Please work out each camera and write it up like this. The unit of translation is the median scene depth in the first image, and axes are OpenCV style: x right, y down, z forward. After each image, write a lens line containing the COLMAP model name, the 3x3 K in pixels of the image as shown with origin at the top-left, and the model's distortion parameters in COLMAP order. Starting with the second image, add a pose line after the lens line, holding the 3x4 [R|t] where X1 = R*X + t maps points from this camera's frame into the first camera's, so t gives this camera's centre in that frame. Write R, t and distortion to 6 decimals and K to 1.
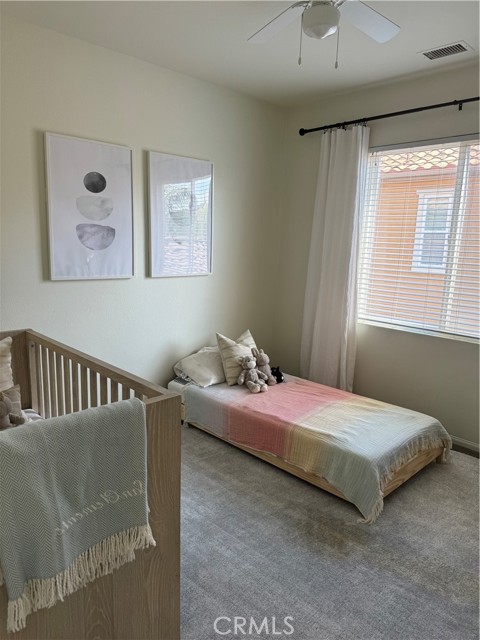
lens RADIAL K [[444.3, 0, 241.1], [0, 444.3, 319.8], [0, 0, 1]] dist [0.051259, -0.067499]
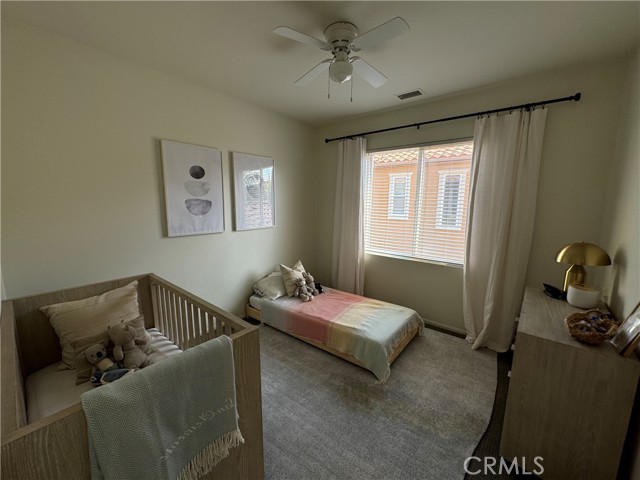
lens RADIAL K [[255.4, 0, 323.0], [0, 255.4, 240.3], [0, 0, 1]] dist [-0.000961, 0.000320]
pose [[0.992080, -0.038556, 0.119544, -0.011564], [0.041507, 0.998890, -0.022289, -0.039358], [-0.118552, 0.027074, 0.992579, 0.093295]]
